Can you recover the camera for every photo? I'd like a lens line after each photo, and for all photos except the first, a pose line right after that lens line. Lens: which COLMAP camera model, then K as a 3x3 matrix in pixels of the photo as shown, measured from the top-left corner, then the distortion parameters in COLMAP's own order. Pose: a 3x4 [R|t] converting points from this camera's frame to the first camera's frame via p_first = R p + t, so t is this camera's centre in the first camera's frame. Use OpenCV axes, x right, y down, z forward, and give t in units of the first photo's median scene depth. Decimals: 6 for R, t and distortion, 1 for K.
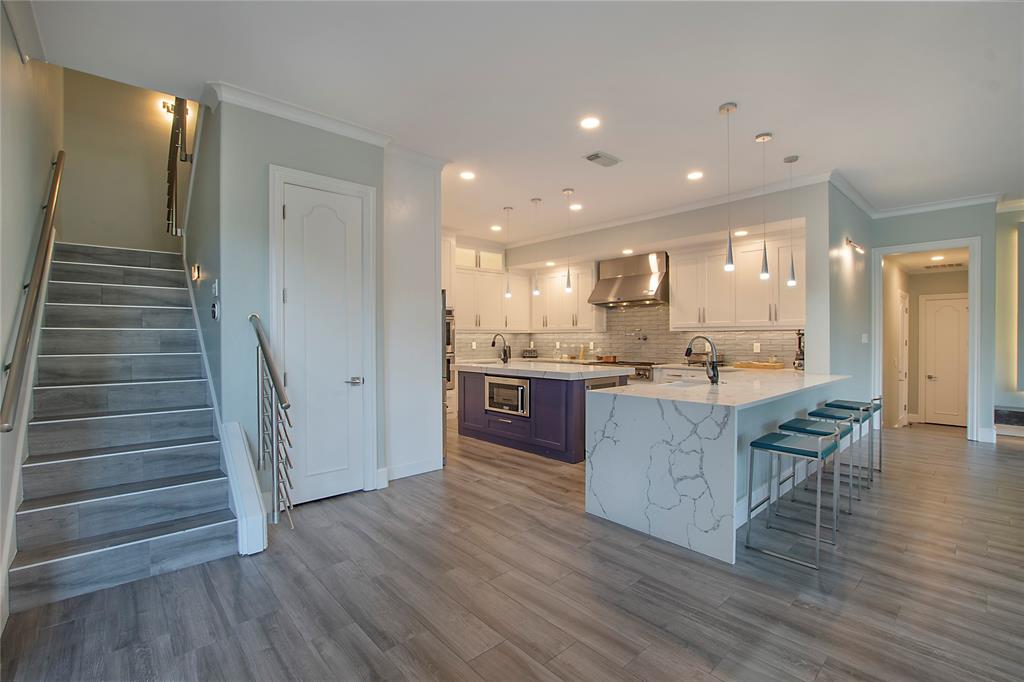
lens RADIAL K [[451.4, 0, 507.2], [0, 451.4, 337.7], [0, 0, 1]] dist [-0.016159, 0.000762]
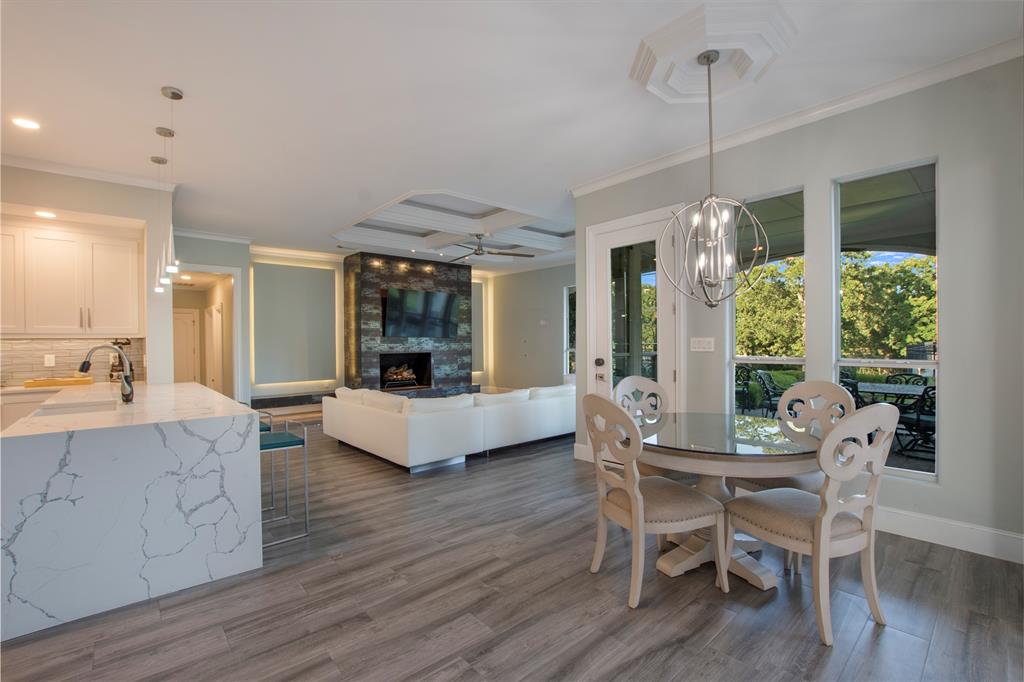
lens RADIAL K [[451.4, 0, 503.9], [0, 451.4, 340.7], [0, 0, 1]] dist [-0.016159, 0.000762]
pose [[0.036447, 0.006101, 0.999317, -0.446338], [0.009289, 0.999936, -0.006444, -0.000050], [-0.999292, 0.009518, 0.036388, 0.358868]]
